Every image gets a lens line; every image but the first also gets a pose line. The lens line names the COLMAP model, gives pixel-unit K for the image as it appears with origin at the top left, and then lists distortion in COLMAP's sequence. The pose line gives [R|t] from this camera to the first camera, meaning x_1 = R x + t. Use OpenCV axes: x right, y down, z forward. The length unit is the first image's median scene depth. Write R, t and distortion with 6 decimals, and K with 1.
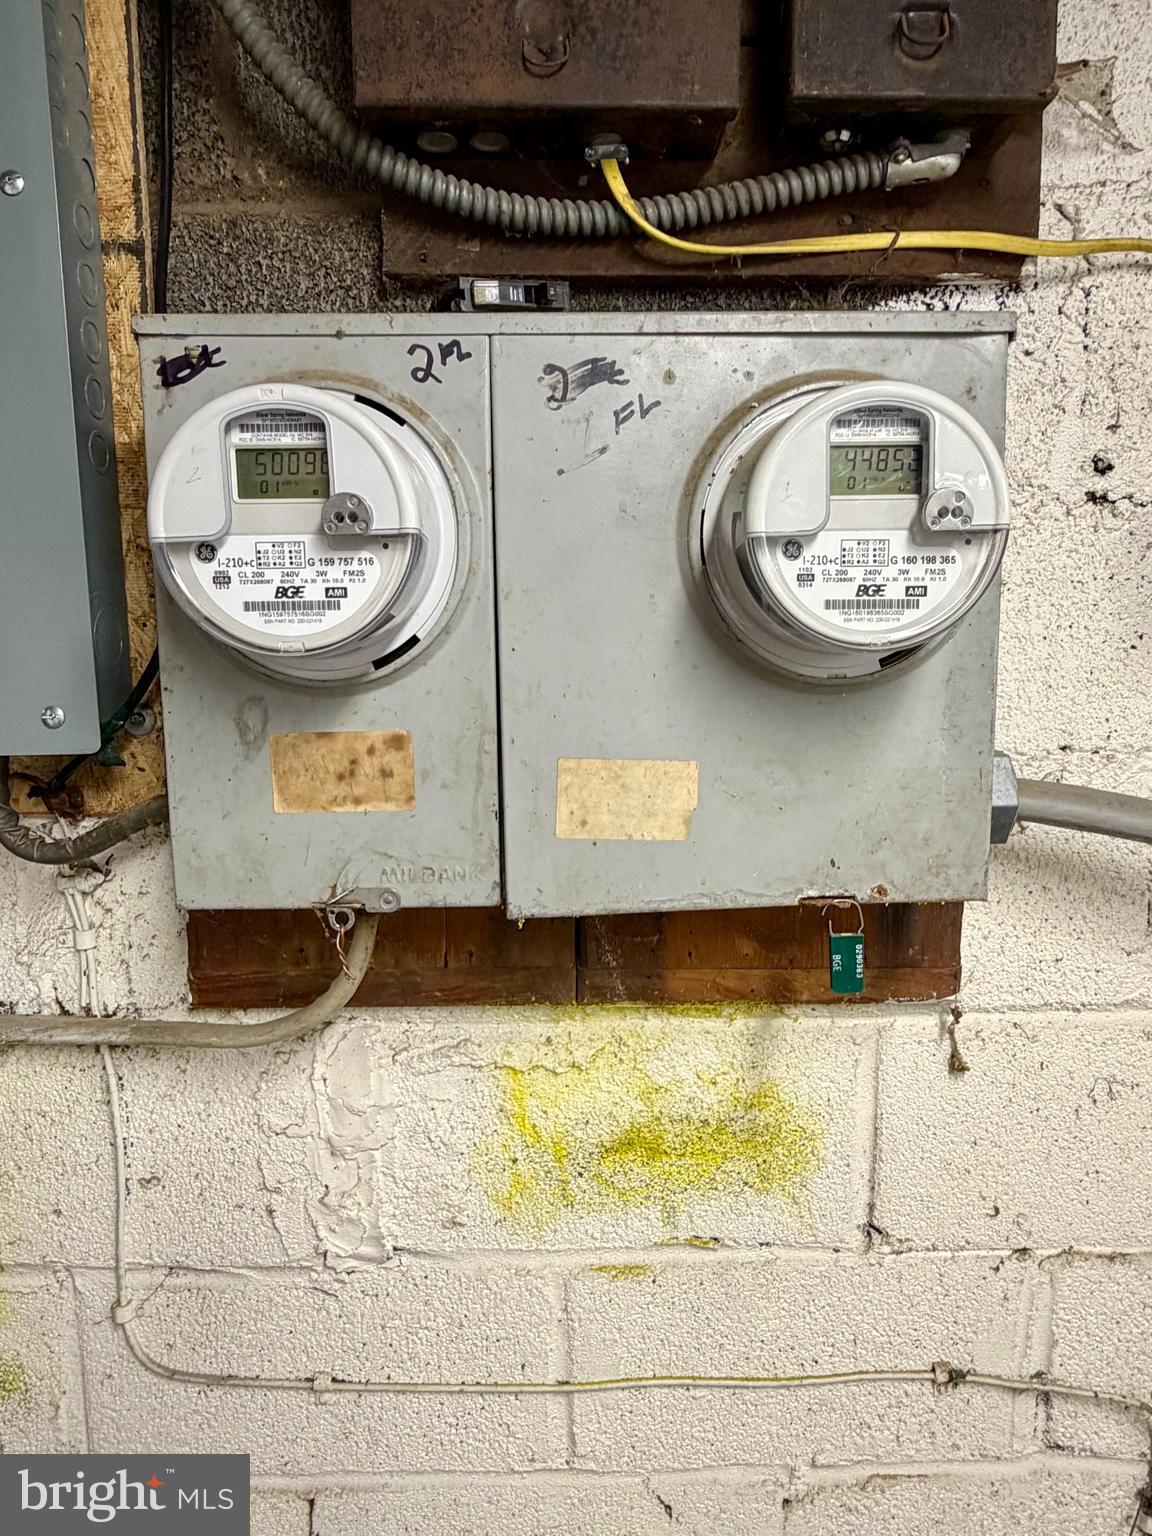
lens RADIAL K [[985.3, 0, 575.6], [0, 985.3, 767.9], [0, 0, 1]] dist [-0.001574, -0.001585]
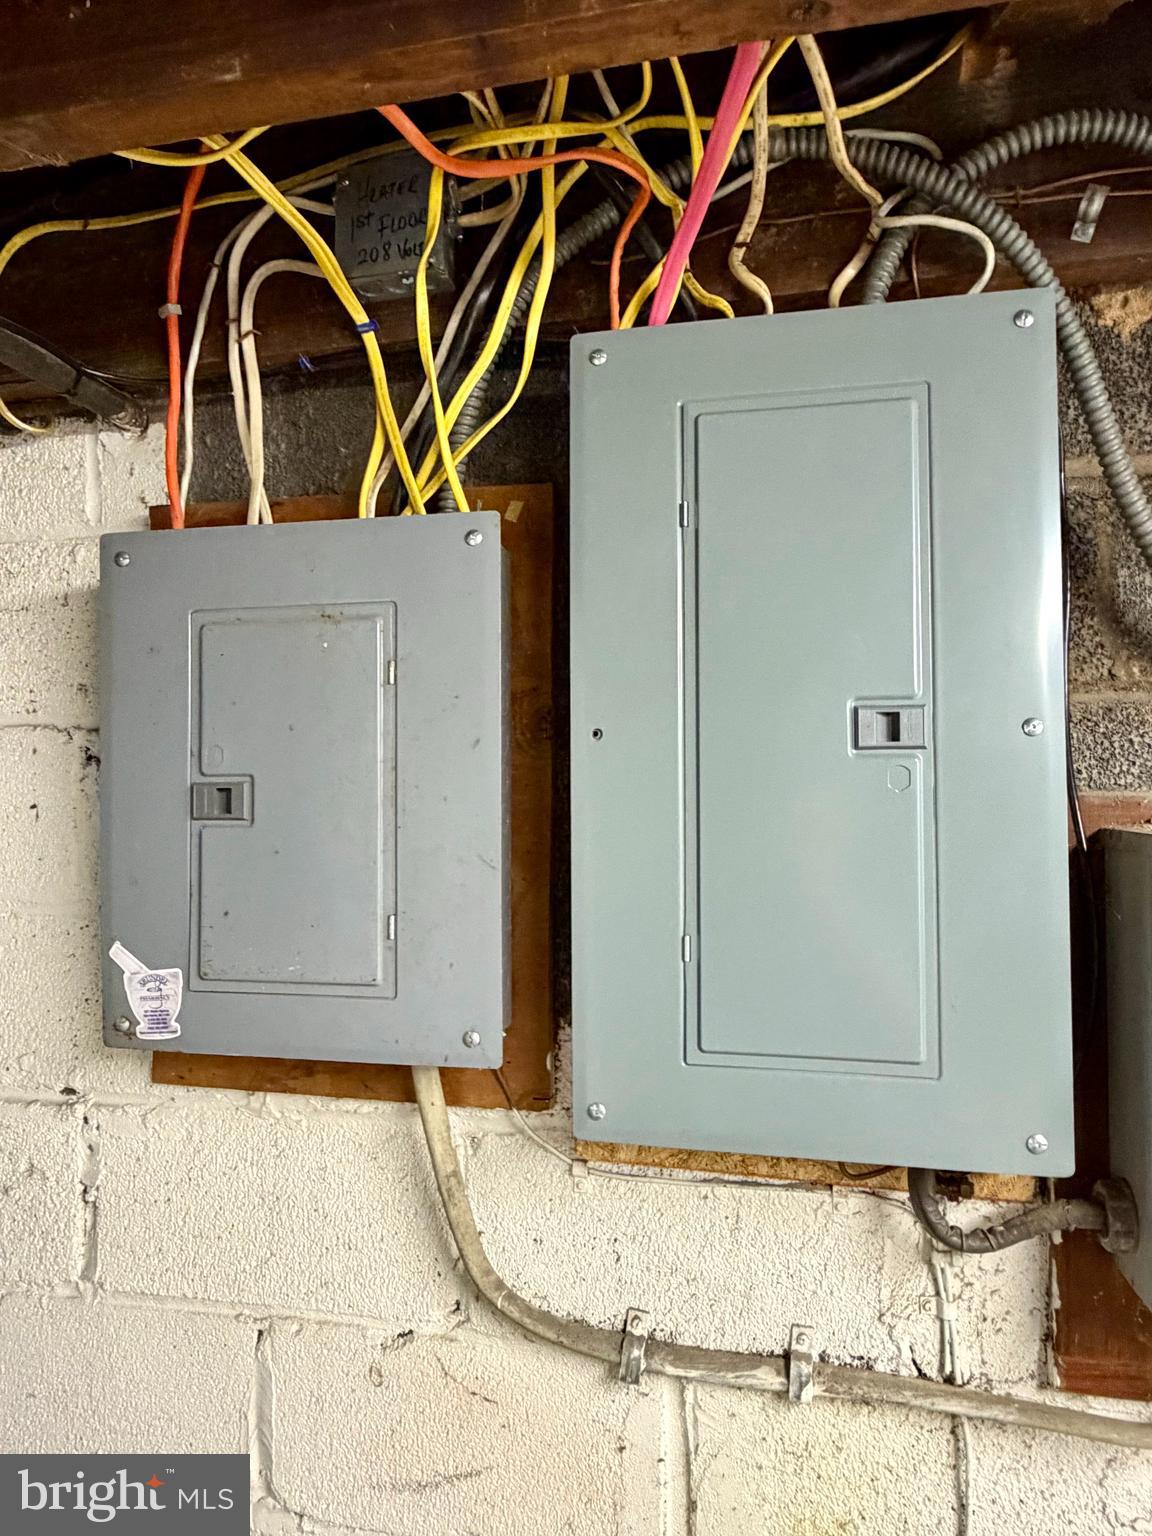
lens RADIAL K [[985.3, 0, 576.5], [0, 985.3, 766.4], [0, 0, 1]] dist [-0.001574, -0.001585]
pose [[0.974799, 0.004442, -0.223041, -0.661325], [-0.044756, 0.983369, -0.176020, -0.218317], [0.218550, 0.181567, 0.958785, -0.282968]]
